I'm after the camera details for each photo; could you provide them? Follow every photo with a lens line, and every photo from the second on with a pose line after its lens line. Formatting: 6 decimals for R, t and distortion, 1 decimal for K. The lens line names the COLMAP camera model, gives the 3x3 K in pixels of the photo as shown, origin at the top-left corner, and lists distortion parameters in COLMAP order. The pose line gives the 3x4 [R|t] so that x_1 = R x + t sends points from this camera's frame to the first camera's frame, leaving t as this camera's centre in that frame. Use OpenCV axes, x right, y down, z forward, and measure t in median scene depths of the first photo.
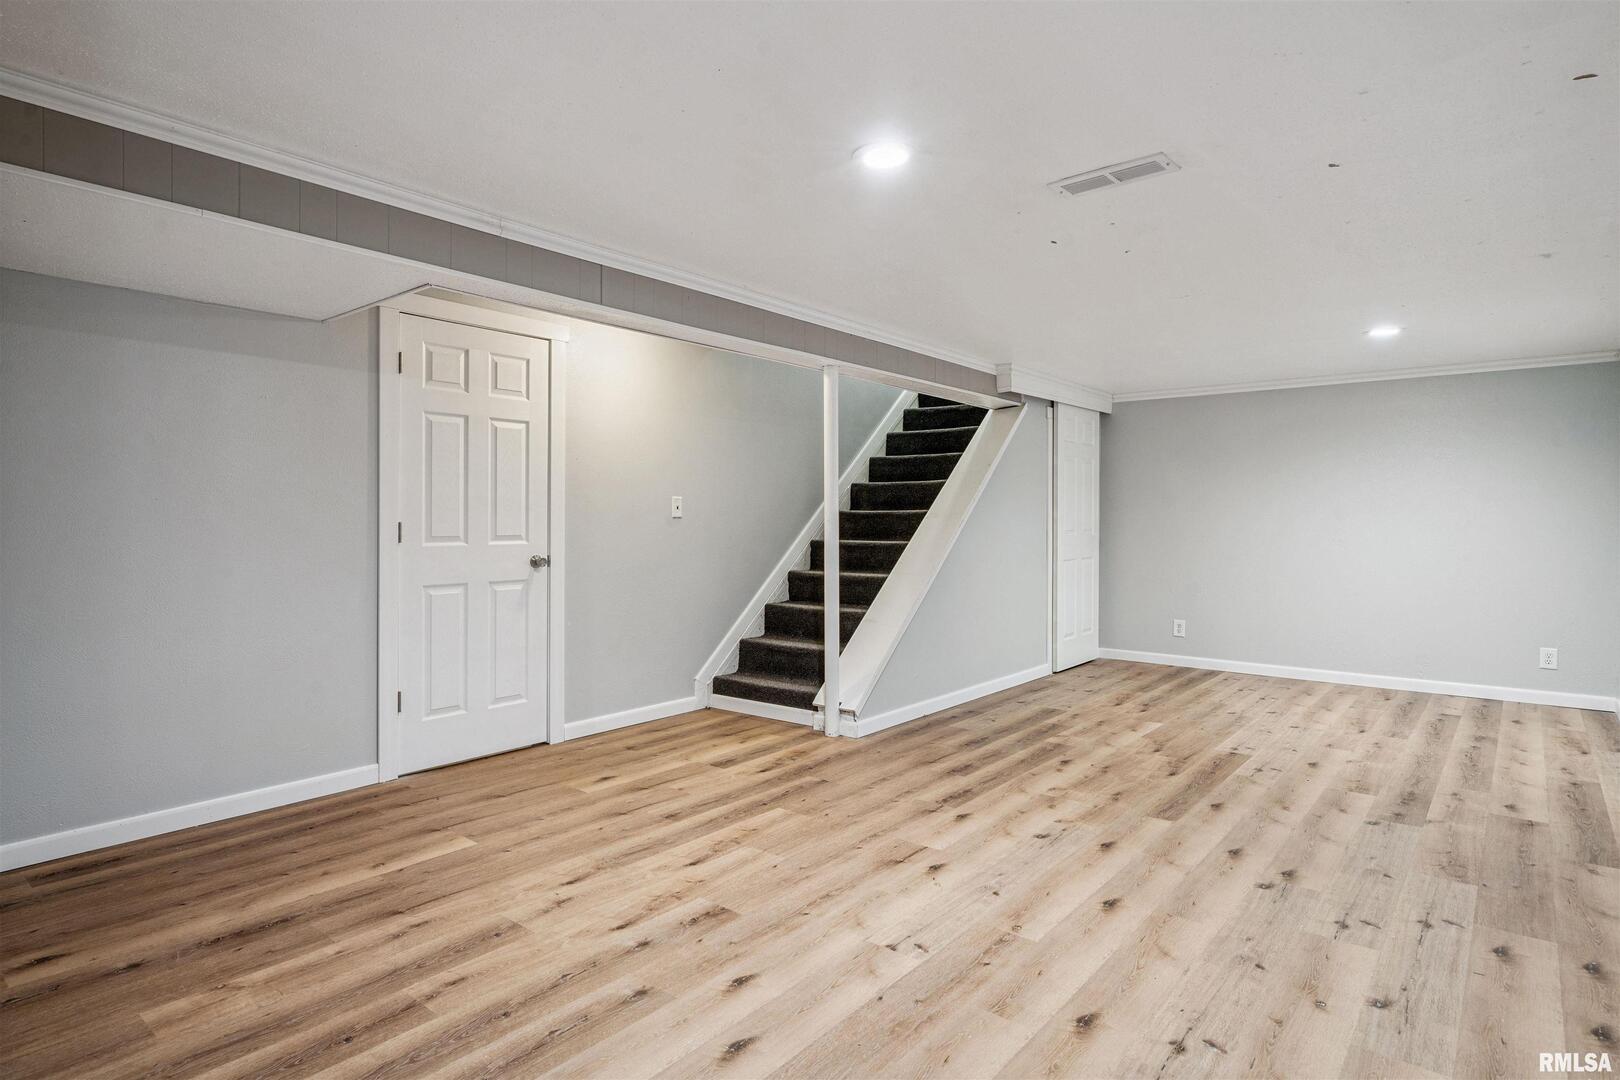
lens RADIAL K [[884.1, 0, 812.0], [0, 884.1, 505.2], [0, 0, 1]] dist [0.002426, -0.010862]
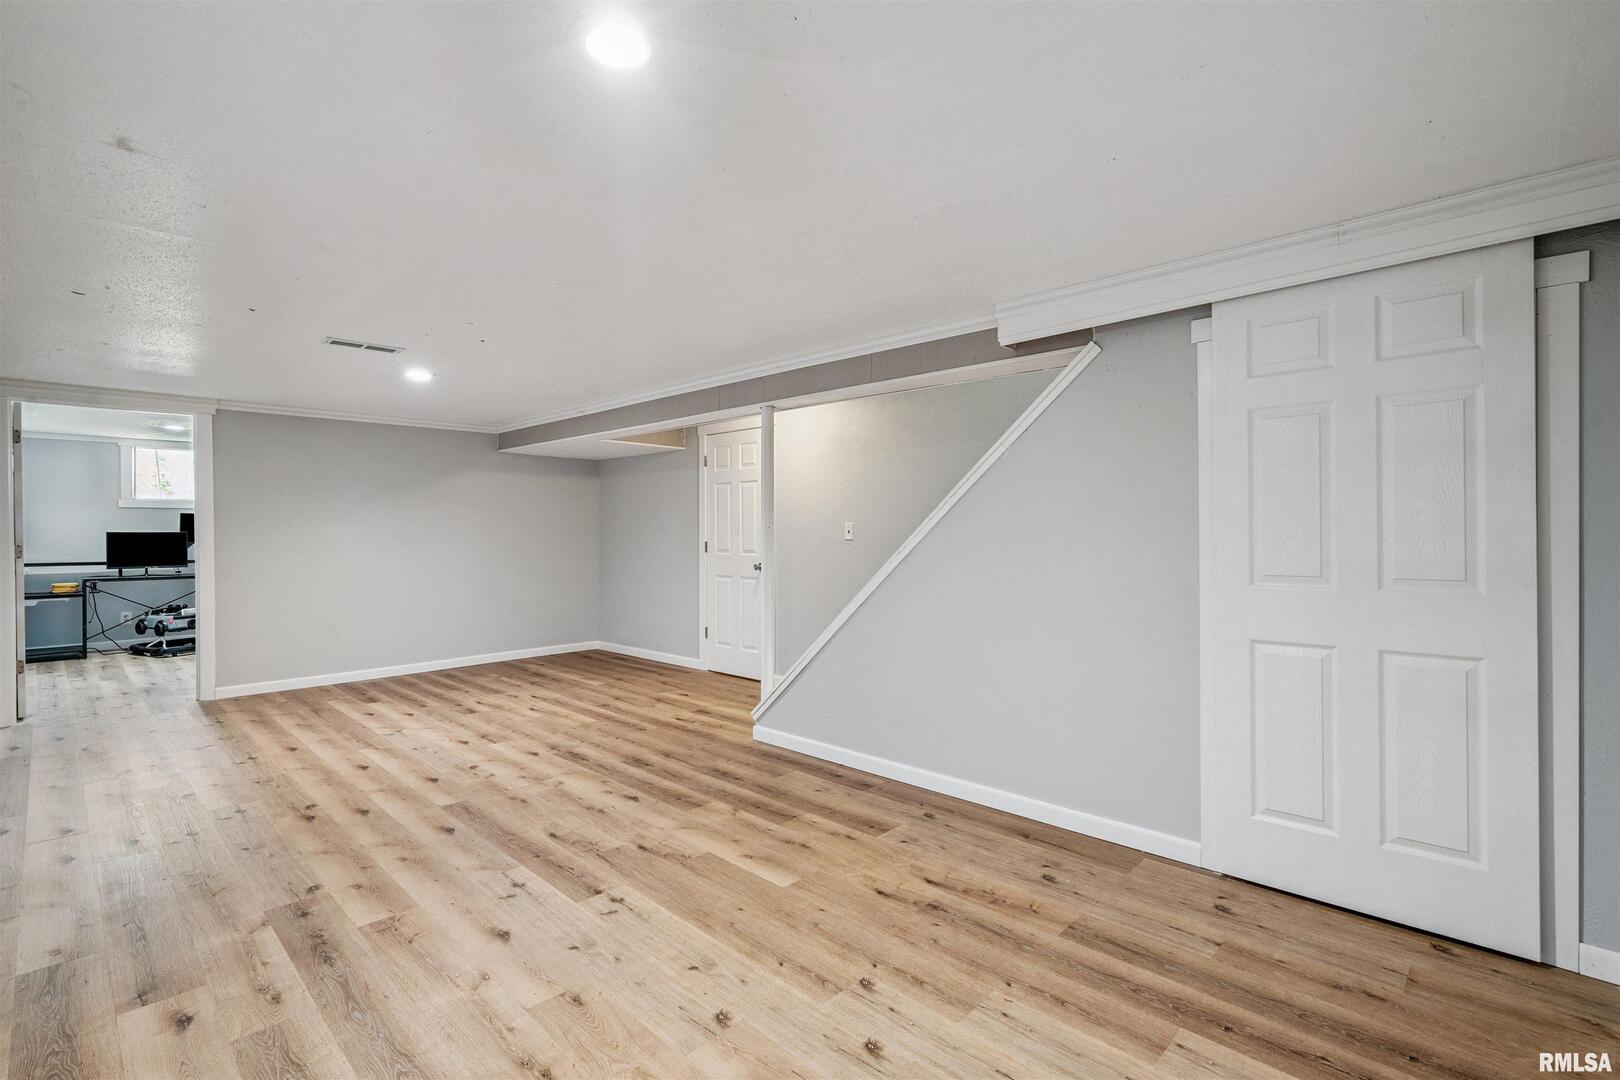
lens RADIAL K [[742.3, 0, 810.0], [0, 742.3, 540.0], [0, 0, 1]] dist [-0.021542, 0.000376]
pose [[-0.083411, 0.010043, -0.996465, 1.262195], [0.016504, 0.999826, 0.008695, 0.006059], [0.996379, -0.015721, -0.083563, 1.489295]]
